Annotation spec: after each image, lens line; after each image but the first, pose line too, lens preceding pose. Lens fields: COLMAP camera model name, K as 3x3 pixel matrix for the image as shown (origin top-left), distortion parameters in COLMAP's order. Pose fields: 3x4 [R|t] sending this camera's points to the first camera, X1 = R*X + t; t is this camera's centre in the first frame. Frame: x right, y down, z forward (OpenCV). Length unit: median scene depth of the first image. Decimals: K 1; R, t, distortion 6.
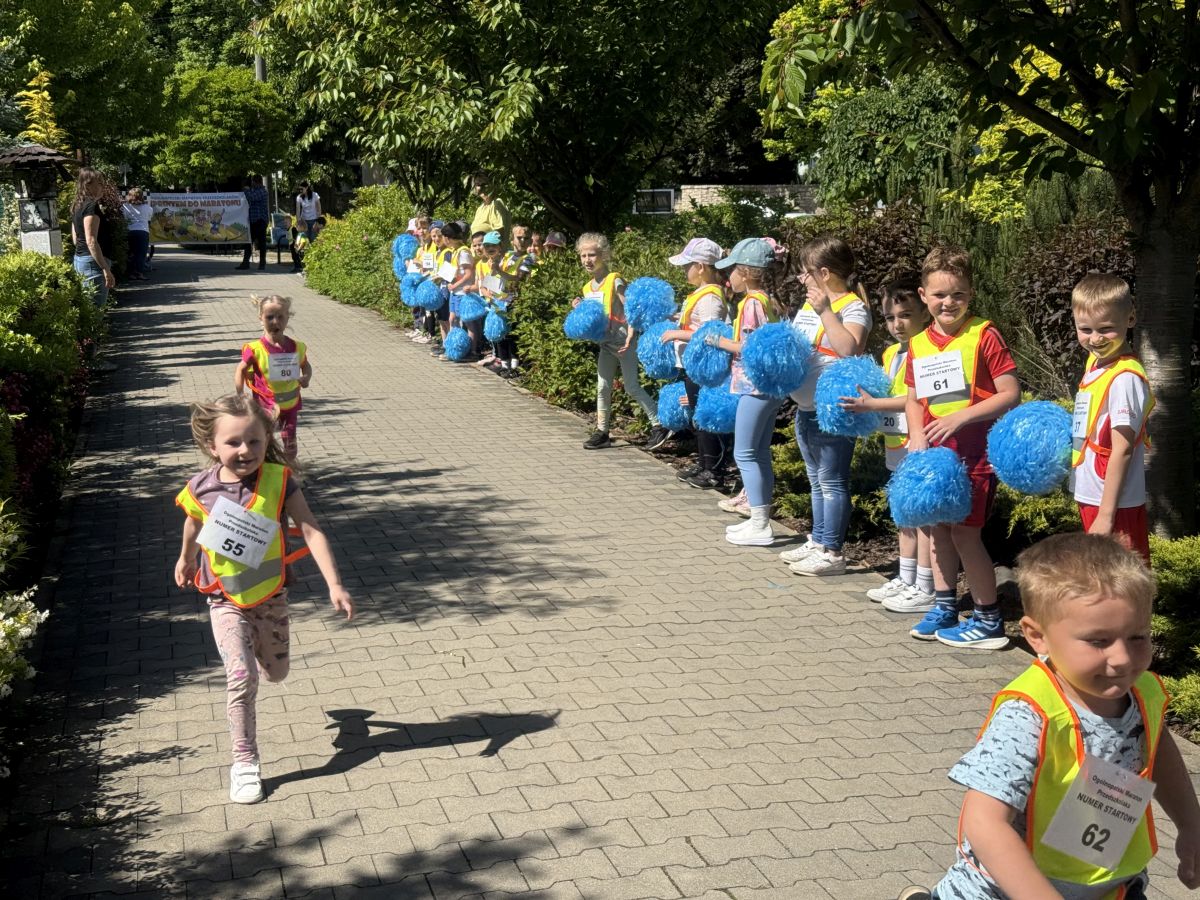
lens RADIAL K [[1670.7, 0, 596.6], [0, 1670.7, 458.1], [0, 0, 1]] dist [0.173440, -0.353521]
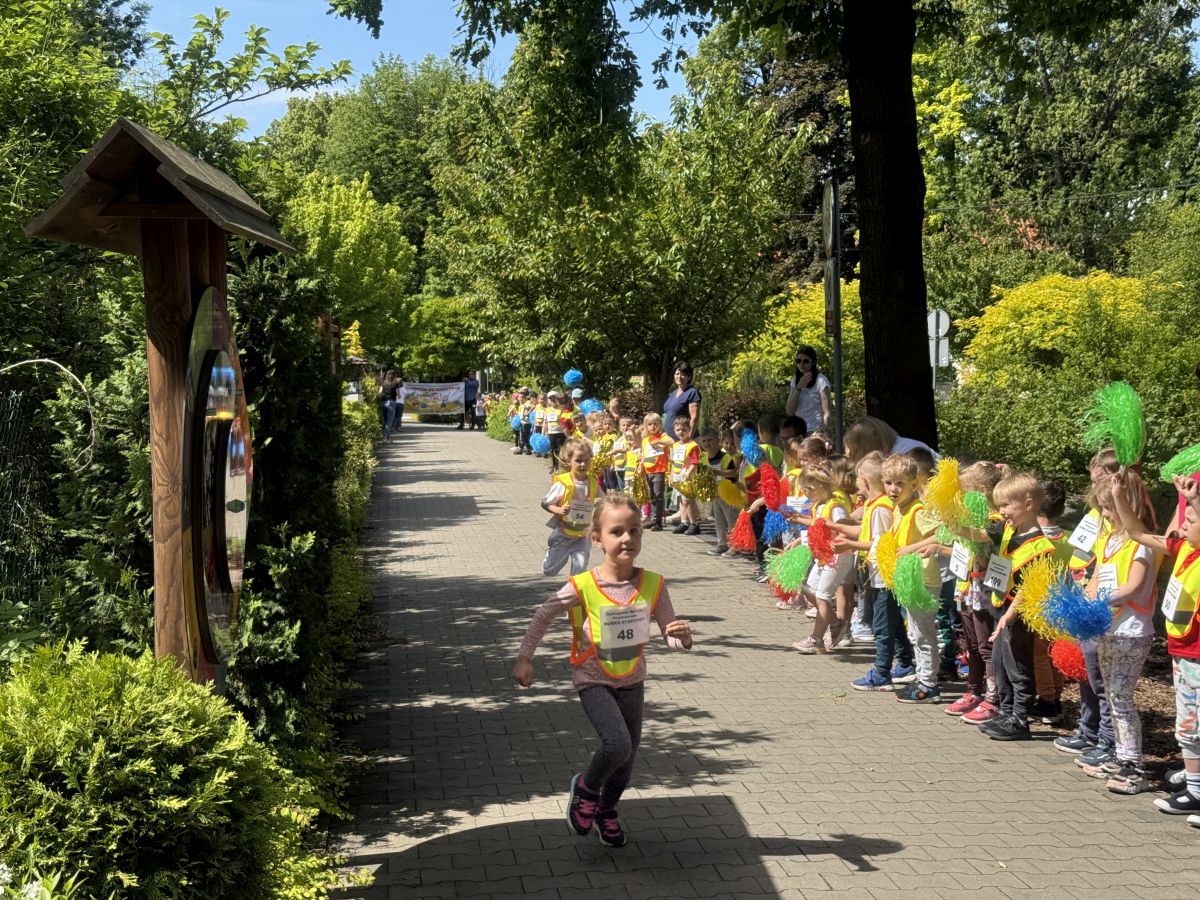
lens RADIAL K [[1668.7, 0, 612.7], [0, 1668.7, 452.6], [0, 0, 1]] dist [0.178732, -0.399650]
pose [[0.991751, 0.018644, -0.126819, 0.129839], [-0.033504, 0.992676, -0.116071, 0.082719], [0.123726, 0.119363, 0.985111, -0.497567]]
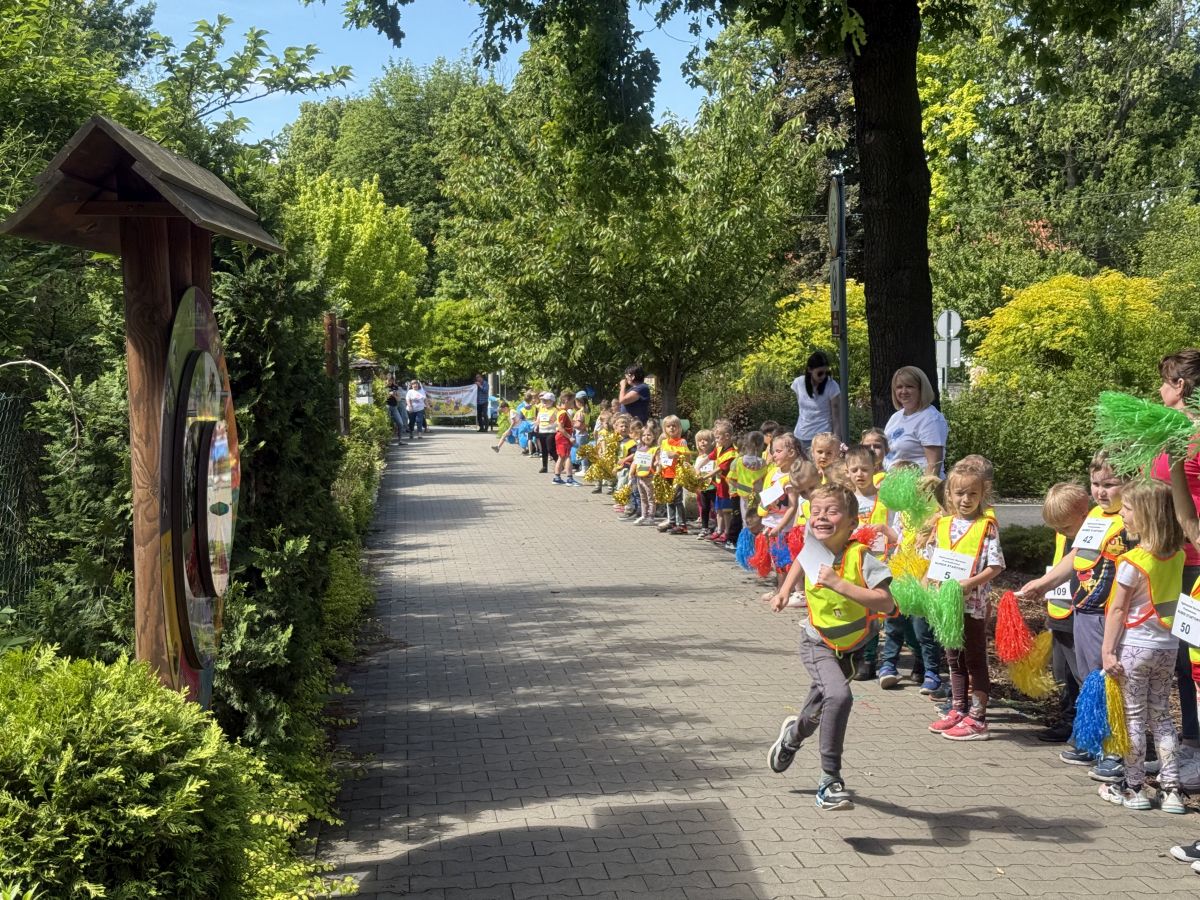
lens RADIAL K [[1668.7, 0, 612.7], [0, 1668.7, 452.6], [0, 0, 1]] dist [0.178732, -0.399650]
pose [[0.990713, 0.016059, -0.135021, 0.131727], [-0.032052, 0.992600, -0.117120, 0.082483], [0.132141, 0.120360, 0.983896, -0.495417]]
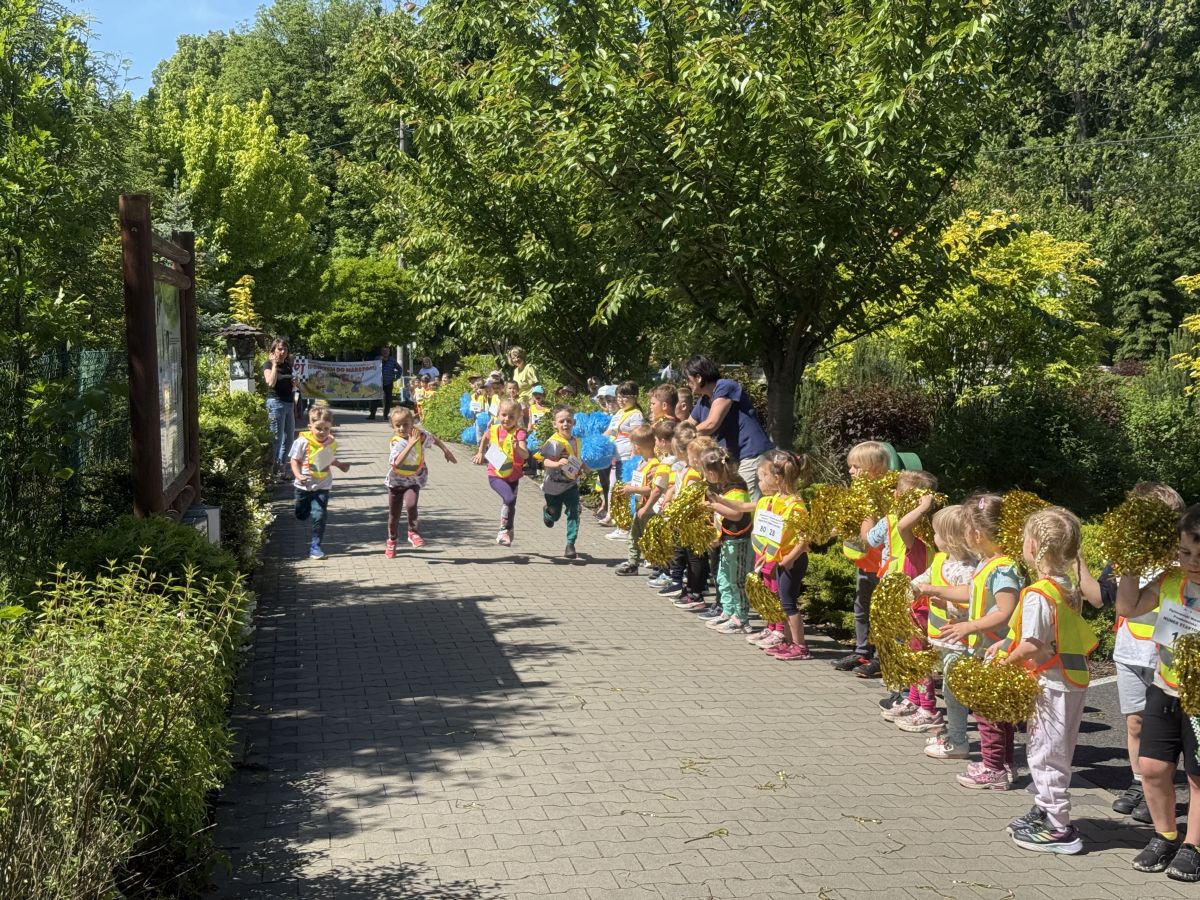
lens RADIAL K [[1670.6, 0, 586.1], [0, 1670.6, 459.8], [0, 0, 1]] dist [0.177823, -0.414948]
pose [[0.995934, 0.029281, -0.085195, 0.049018], [-0.037749, 0.994317, -0.099547, 0.033630], [0.081796, 0.102358, 0.991379, -0.204263]]
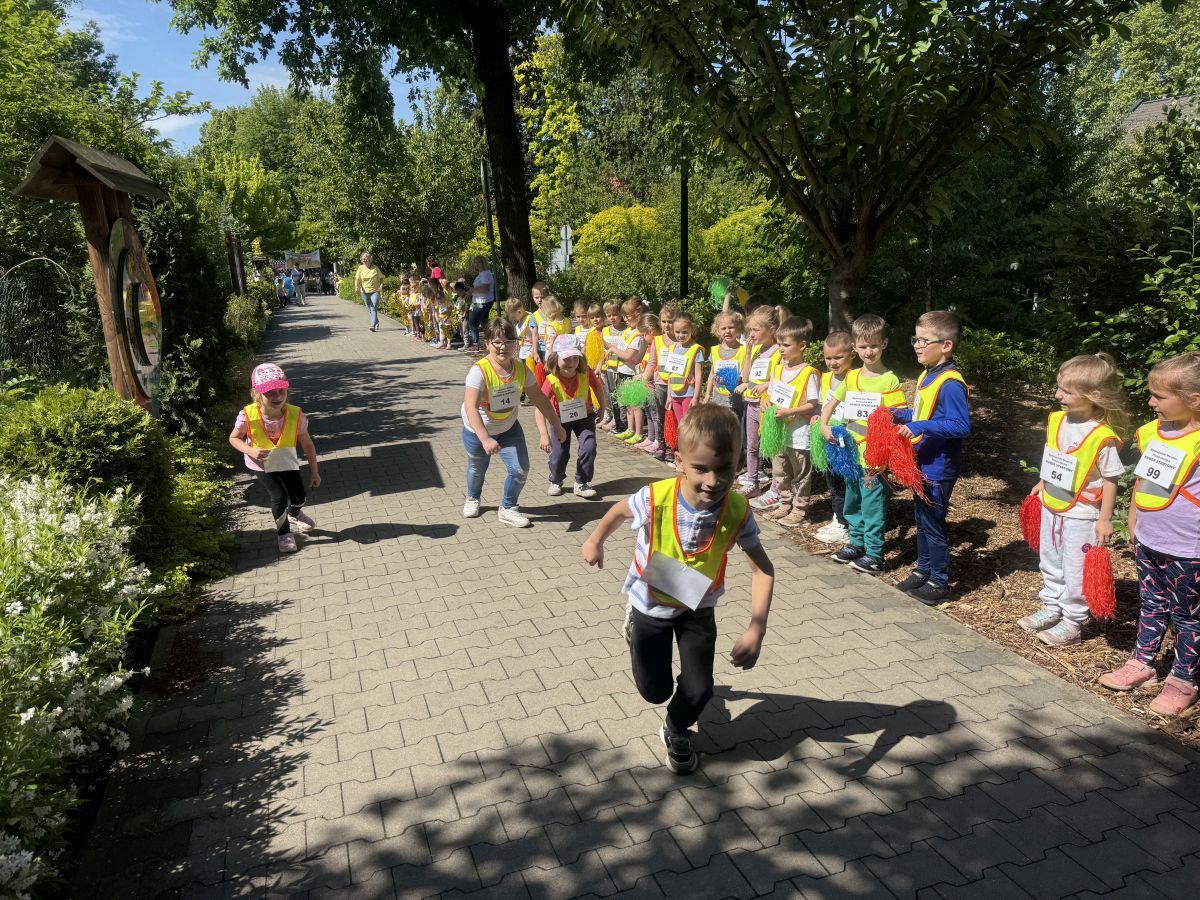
lens RADIAL K [[842.8, 0, 600.0], [0, 842.8, 450.0], [0, 0, 1]] dist [0.032071, -0.034797]
pose [[0.996405, -0.035712, 0.076826, 0.148910], [0.031314, 0.997843, 0.057697, 0.088069], [-0.078721, -0.055084, 0.995374, -0.520884]]
